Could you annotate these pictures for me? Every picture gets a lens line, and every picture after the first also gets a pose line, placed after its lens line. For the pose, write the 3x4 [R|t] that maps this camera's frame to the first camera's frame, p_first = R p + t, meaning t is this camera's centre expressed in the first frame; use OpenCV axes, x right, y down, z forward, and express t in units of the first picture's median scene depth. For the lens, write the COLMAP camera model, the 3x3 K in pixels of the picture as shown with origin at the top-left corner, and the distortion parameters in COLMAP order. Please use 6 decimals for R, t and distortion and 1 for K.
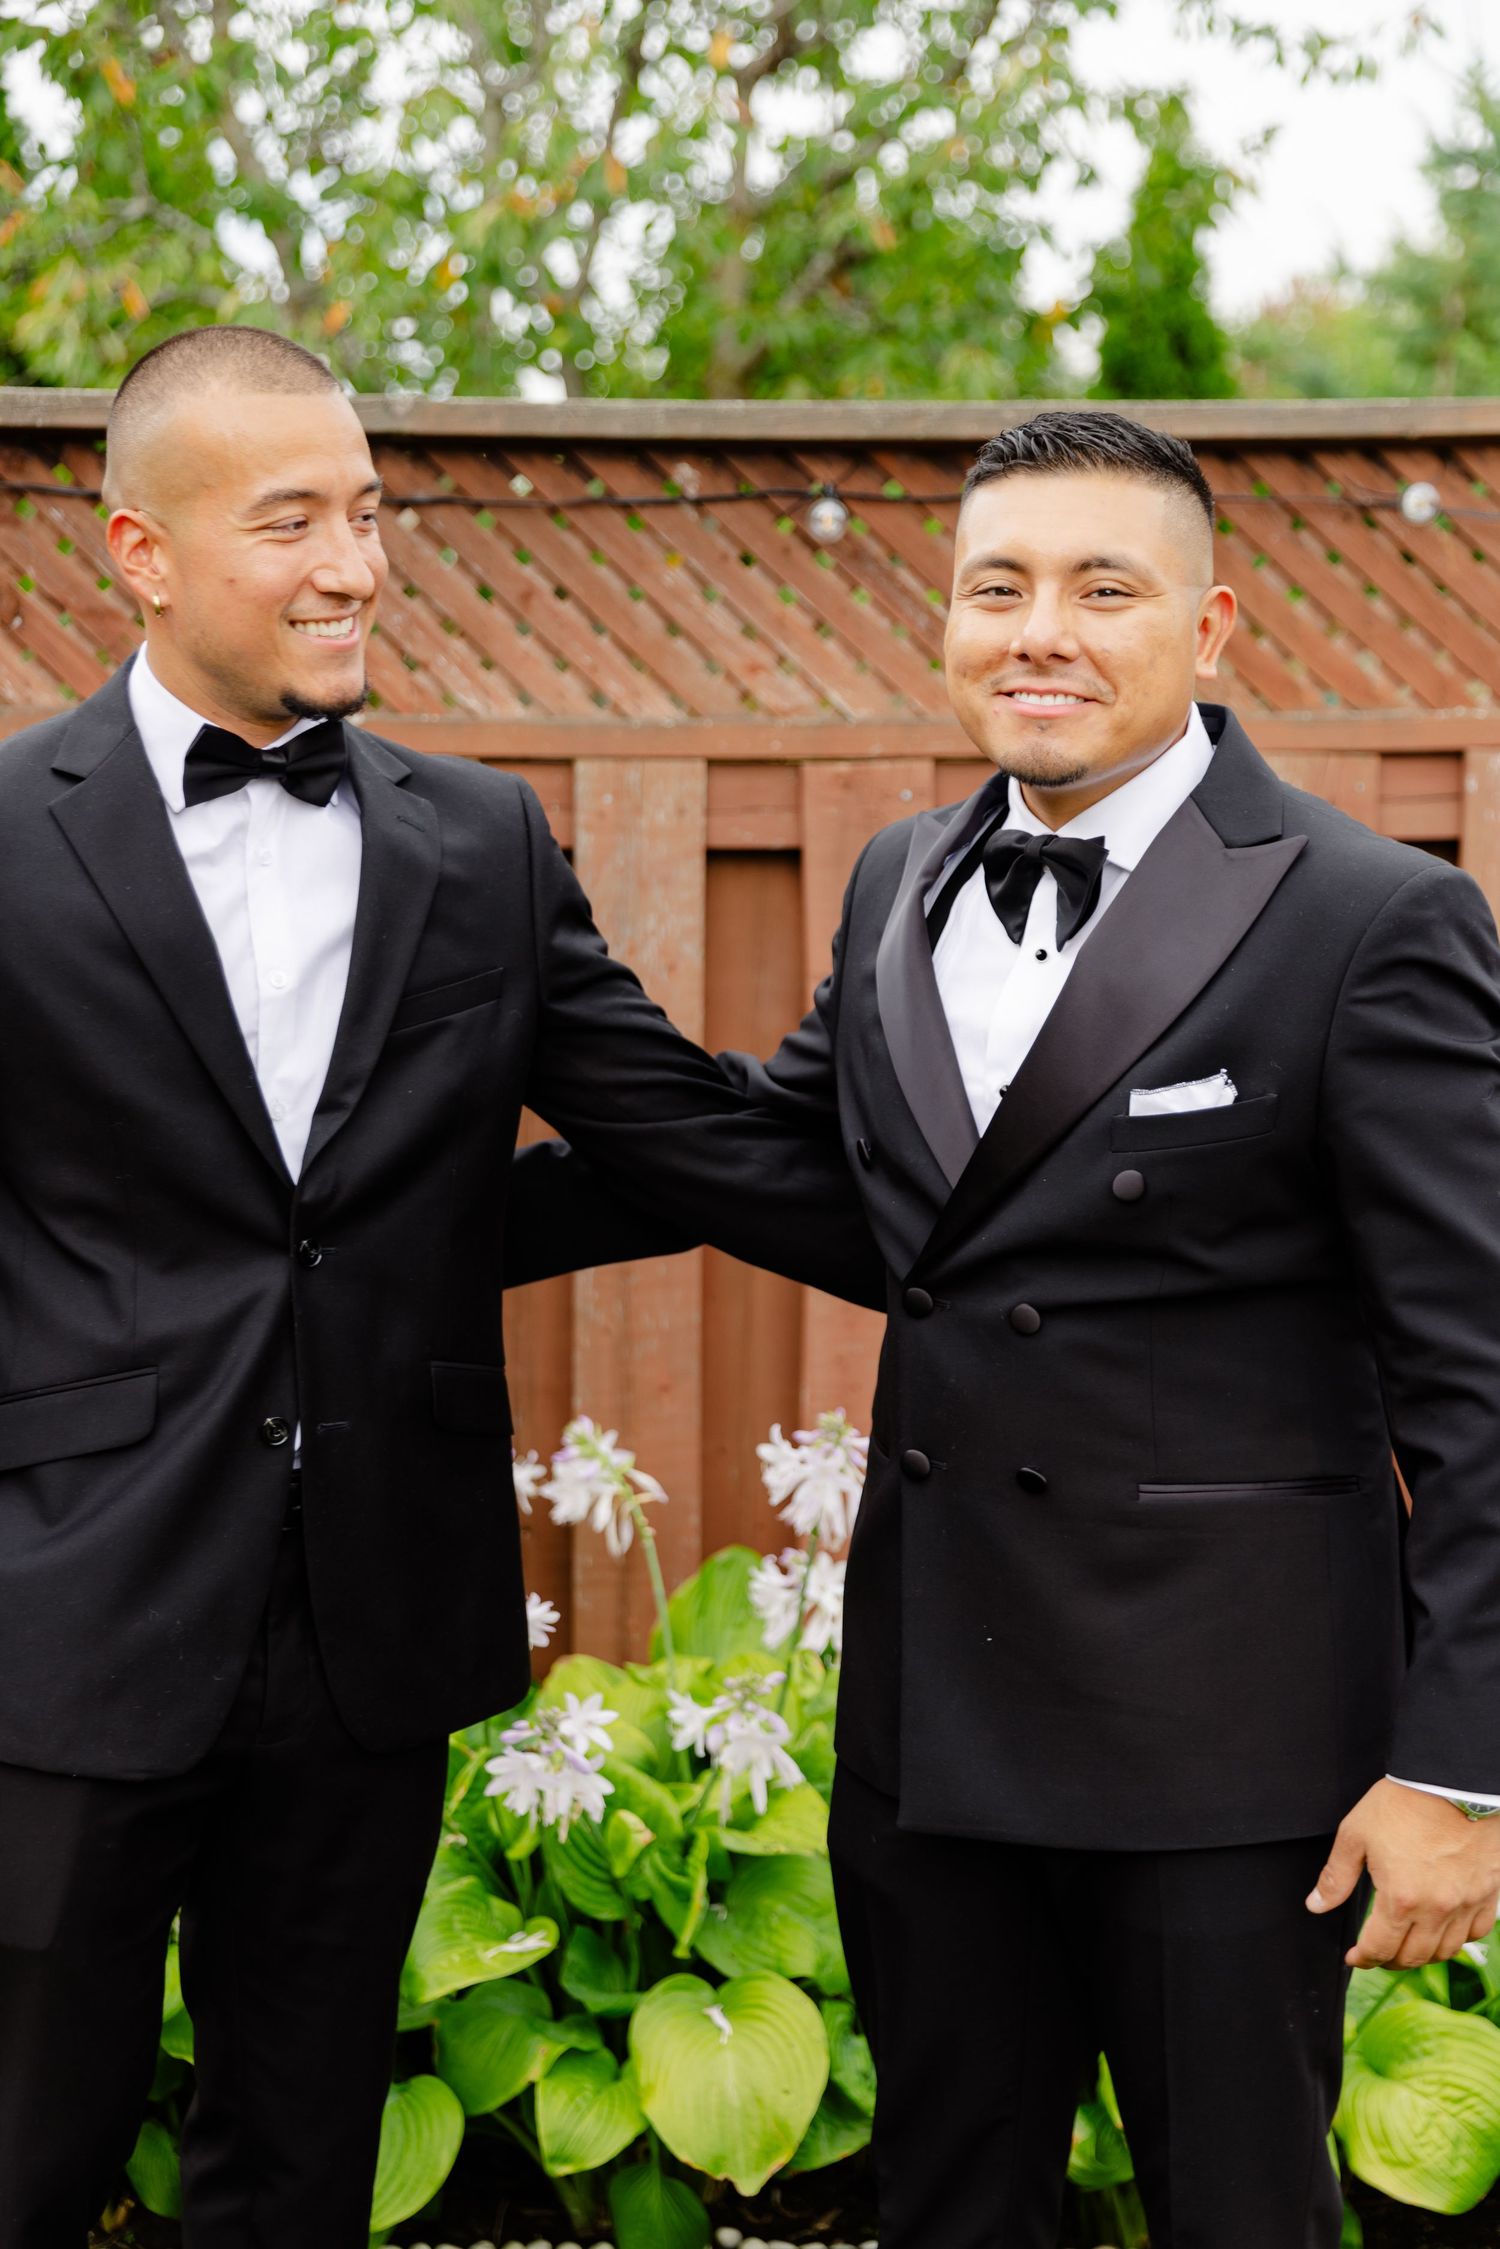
lens RADIAL K [[3769.2, 0, 741.9], [0, 3769.2, 1183.6], [0, 0, 1]] dist [0.005663, -0.137323]
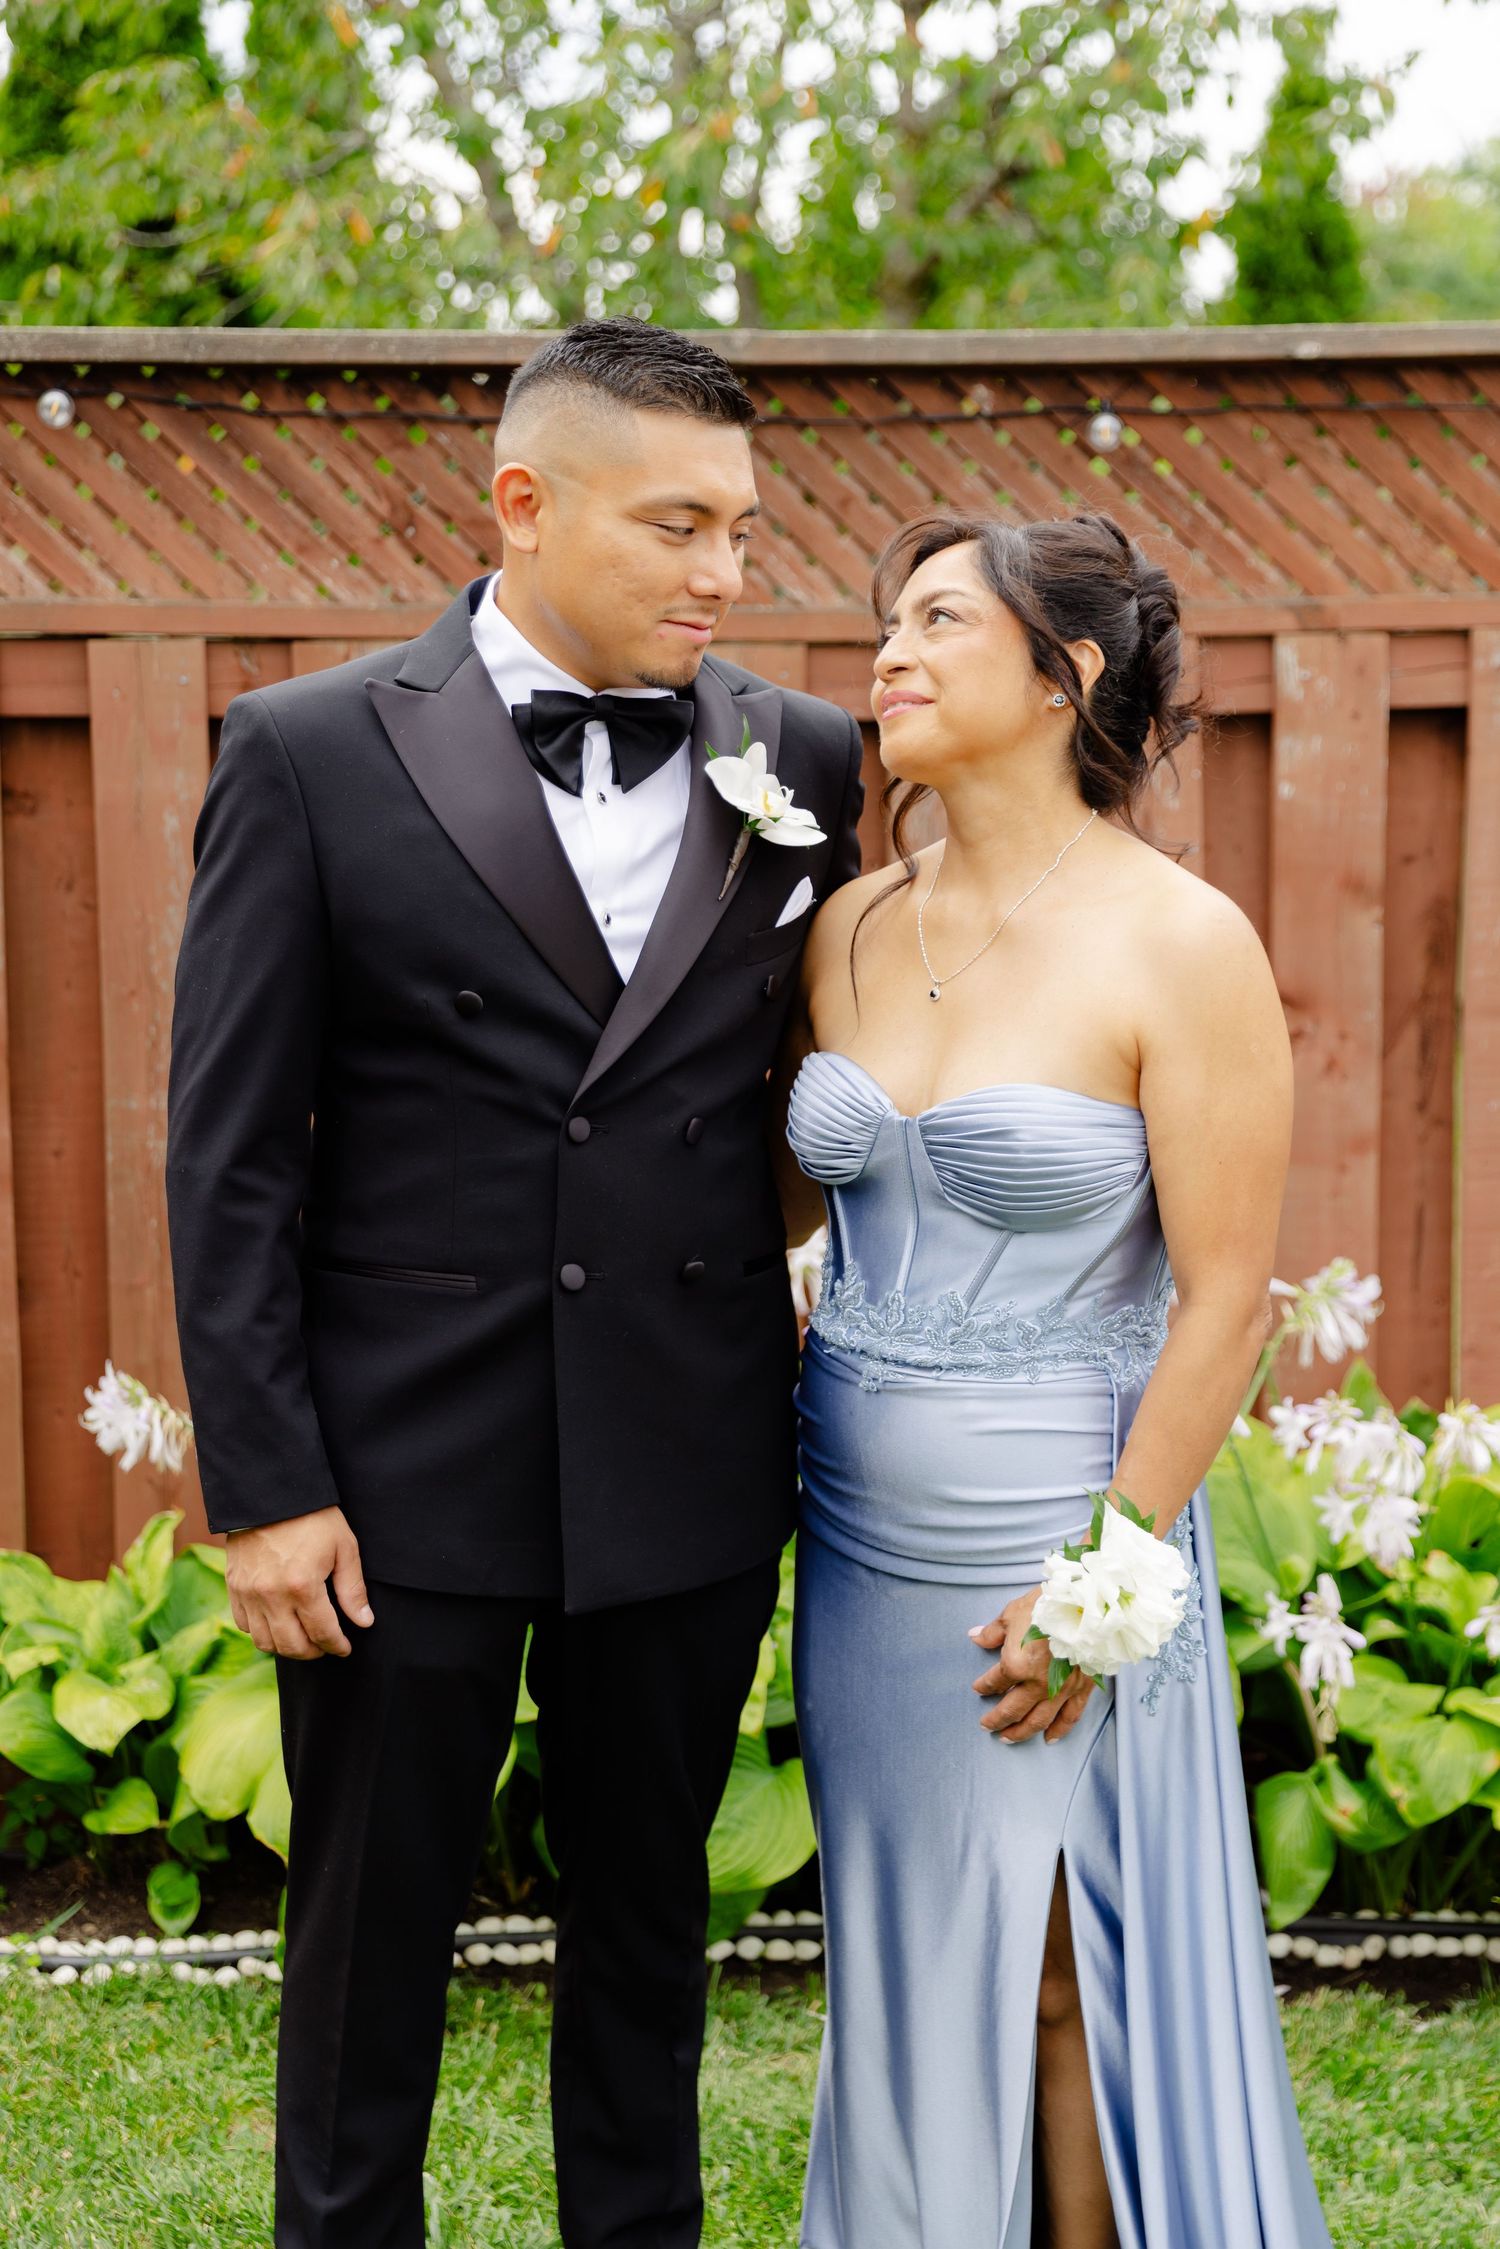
lens RADIAL K [[3649.1, 0, 764.3], [0, 3649.1, 1103.4], [0, 0, 1]] dist [-0.022956, 0.104301]
pose [[0.999502, -0.011499, -0.029376, -0.050601], [0.011848, 0.999861, 0.011736, 0.015422], [0.029237, -0.012078, 0.999500, -0.122243]]
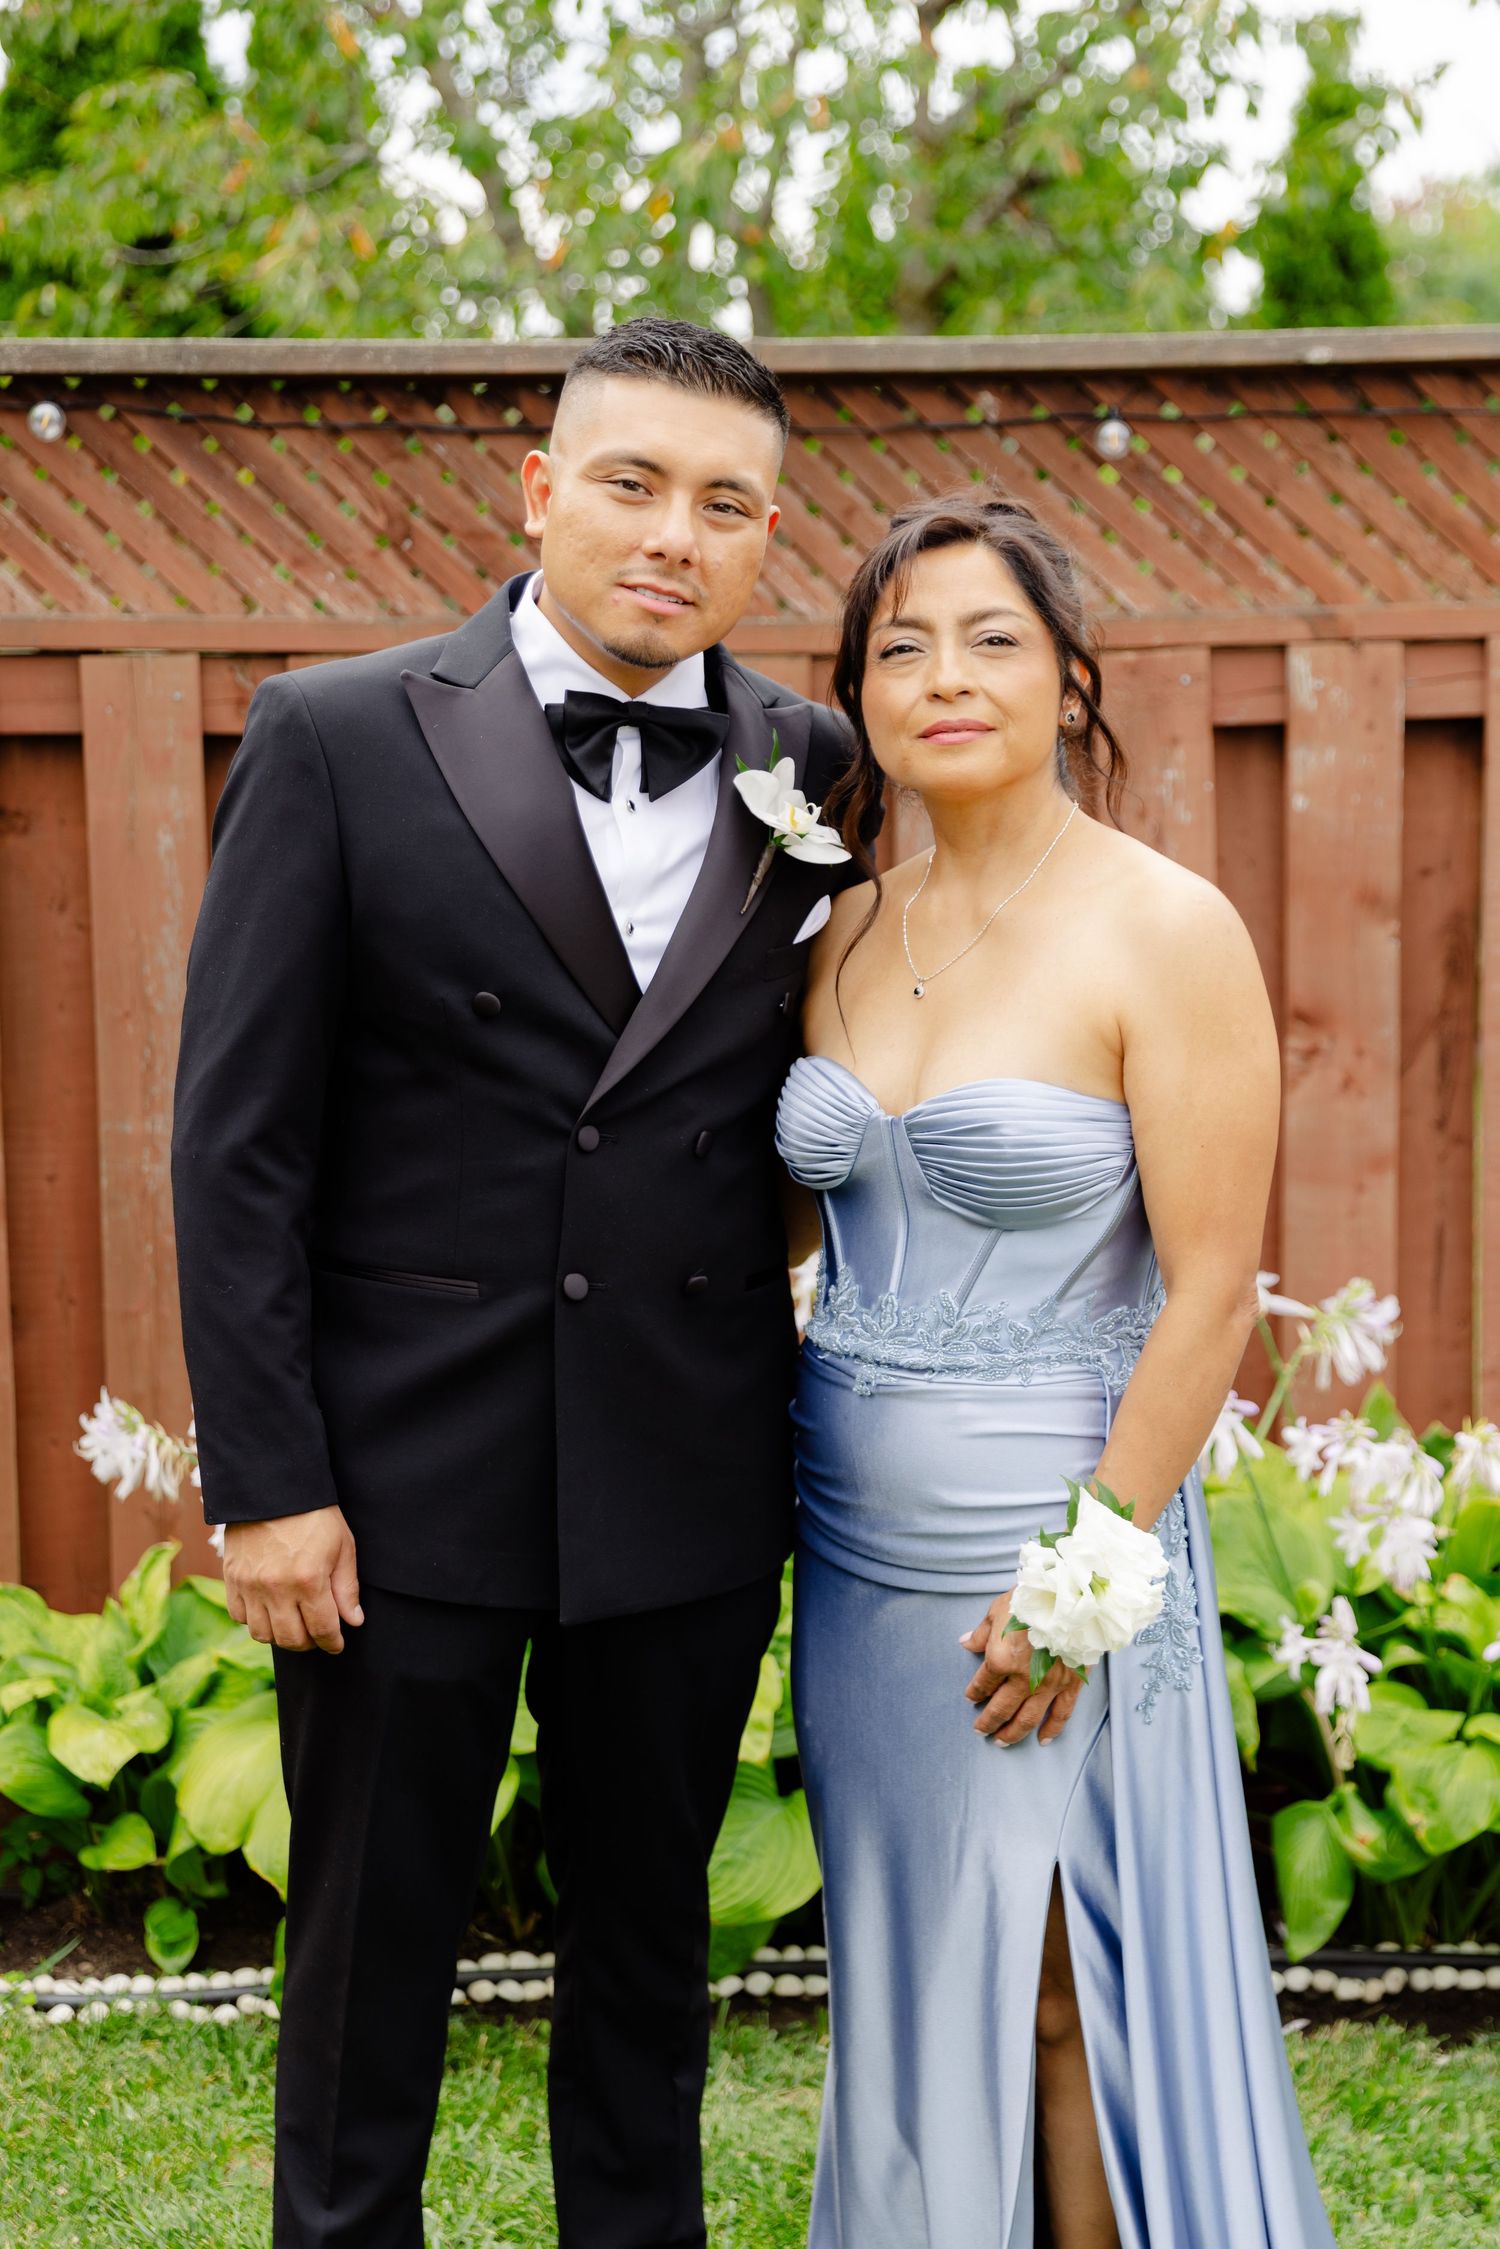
lens RADIAL K [[3757.1, 0, 772.6], [0, 3757.1, 1113.3], [0, 0, 1]] dist [-0.021538, 0.087454]
pose [[0.999323, -0.016670, -0.032790, -0.045624], [0.016801, 0.999852, 0.003716, 0.021144], [0.032723, -0.004265, 0.999455, -0.134638]]
